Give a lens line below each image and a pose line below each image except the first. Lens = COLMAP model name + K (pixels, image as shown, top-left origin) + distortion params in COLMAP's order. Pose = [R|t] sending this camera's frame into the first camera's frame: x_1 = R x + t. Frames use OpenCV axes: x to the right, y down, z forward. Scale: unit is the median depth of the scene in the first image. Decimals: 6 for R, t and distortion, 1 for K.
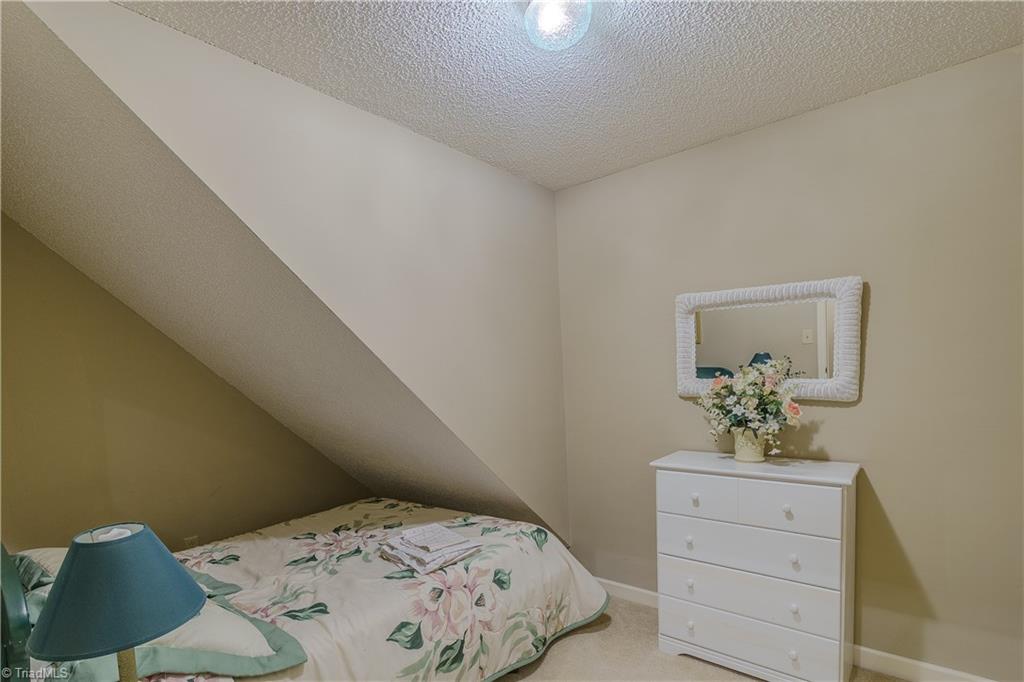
lens RADIAL K [[486.3, 0, 498.9], [0, 486.3, 343.2], [0, 0, 1]] dist [-0.000225, 0.000018]
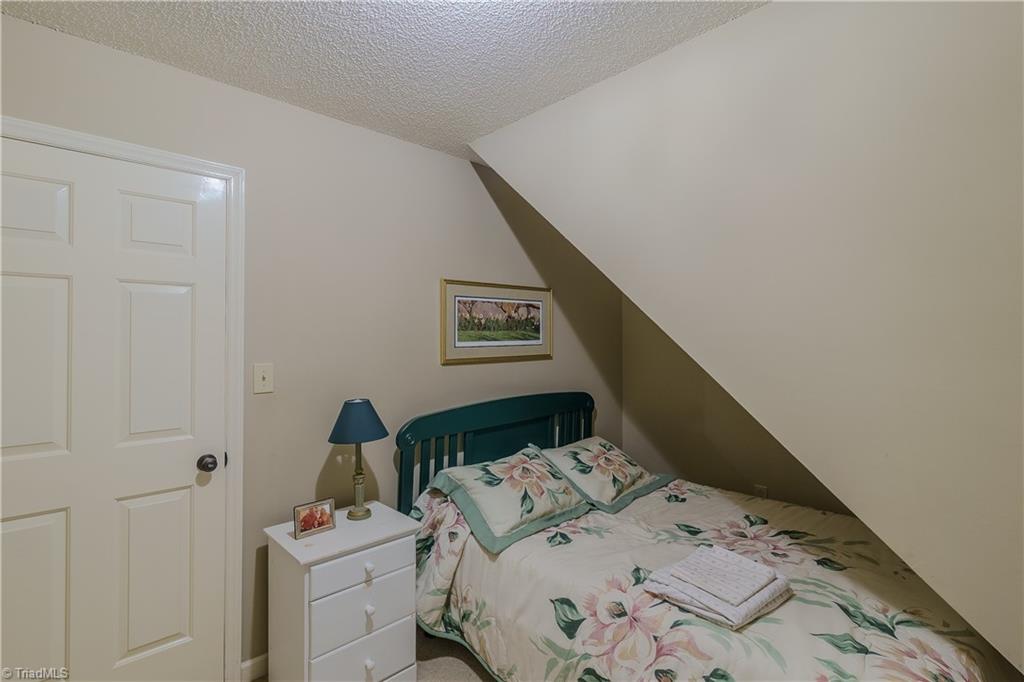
lens RADIAL K [[486.3, 0, 498.9], [0, 486.3, 343.2], [0, 0, 1]] dist [-0.000225, 0.000018]
pose [[-0.093128, 0.053324, -0.994225, 0.581960], [0.052481, 0.997440, 0.048581, 0.033930], [0.994270, -0.047654, -0.095688, 0.816492]]
